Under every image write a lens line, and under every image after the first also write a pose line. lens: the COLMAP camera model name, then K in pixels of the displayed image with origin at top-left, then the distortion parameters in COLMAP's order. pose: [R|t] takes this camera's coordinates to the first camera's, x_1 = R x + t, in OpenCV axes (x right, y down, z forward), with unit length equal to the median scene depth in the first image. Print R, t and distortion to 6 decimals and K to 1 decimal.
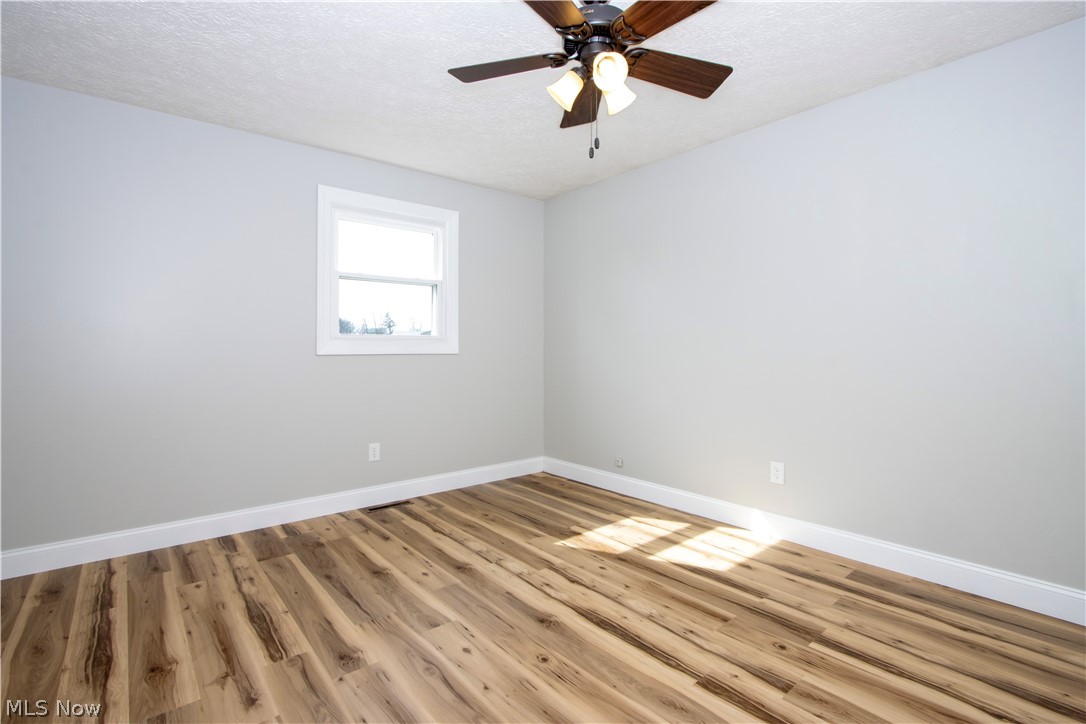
lens RADIAL K [[503.4, 0, 543.4], [0, 503.4, 355.3], [0, 0, 1]] dist [-0.017881, 0.000094]
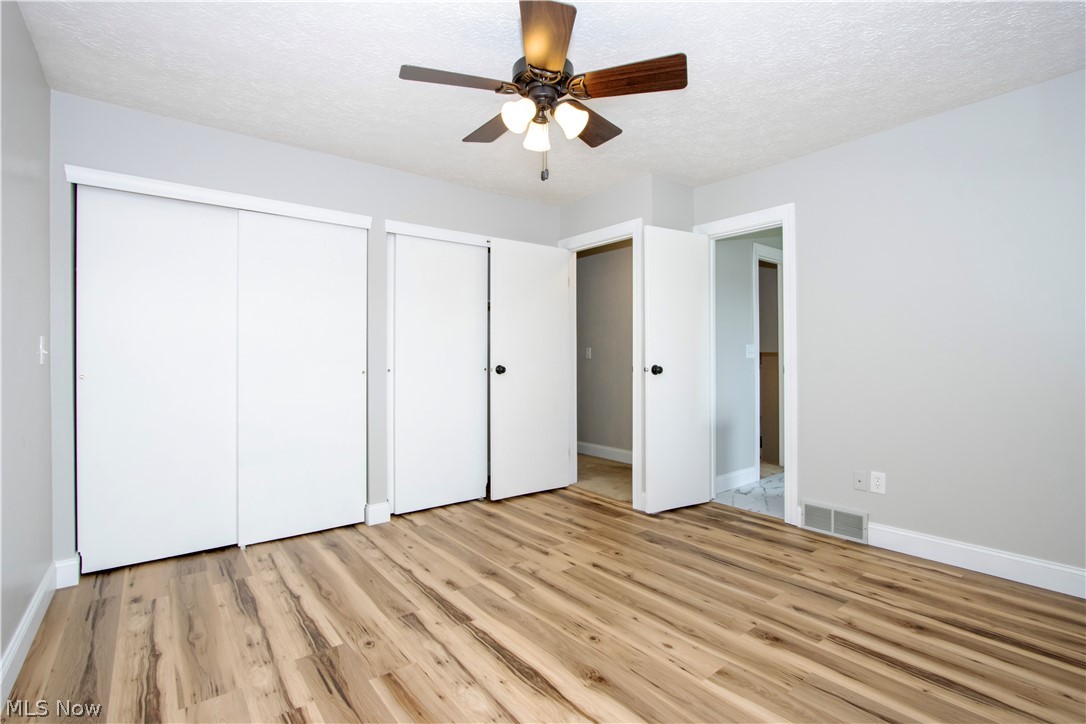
lens RADIAL K [[503.4, 0, 543.4], [0, 503.4, 355.3], [0, 0, 1]] dist [-0.017881, 0.000094]
pose [[-0.999617, 0.006511, 0.026888, 0.076728], [0.006629, 0.999969, 0.004303, -0.028479], [-0.026859, 0.004480, -0.999629, 2.063887]]
